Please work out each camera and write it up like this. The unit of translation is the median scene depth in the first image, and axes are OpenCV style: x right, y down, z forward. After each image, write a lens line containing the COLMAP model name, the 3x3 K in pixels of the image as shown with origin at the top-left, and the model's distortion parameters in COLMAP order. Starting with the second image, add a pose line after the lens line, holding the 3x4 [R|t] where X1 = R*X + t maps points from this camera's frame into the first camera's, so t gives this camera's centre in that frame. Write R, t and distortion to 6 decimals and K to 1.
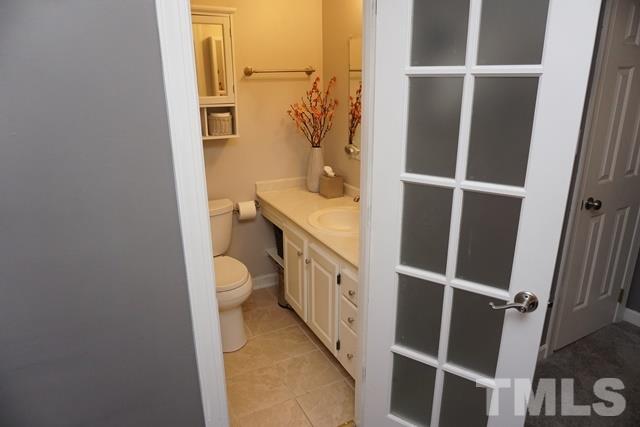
lens RADIAL K [[427.9, 0, 318.1], [0, 427.9, 212.8], [0, 0, 1]] dist [-0.049052, 0.032187]
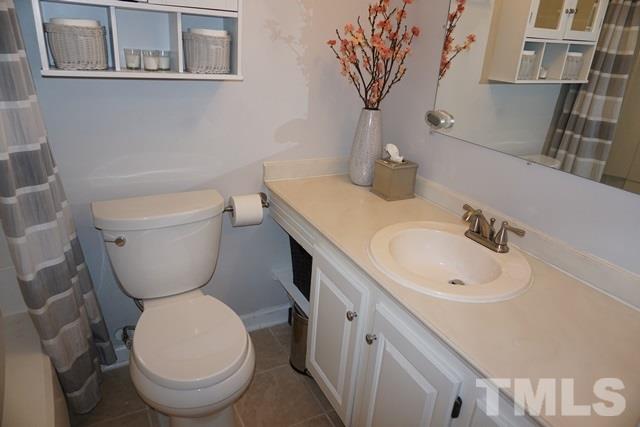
lens RADIAL K [[427.9, 0, 322.8], [0, 427.9, 213.3], [0, 0, 1]] dist [-0.049052, 0.032187]
pose [[0.997236, 0.060449, 0.043195, -0.090567], [-0.063722, 0.994841, 0.078933, -0.055770], [-0.038201, -0.081467, 0.995944, 0.423212]]
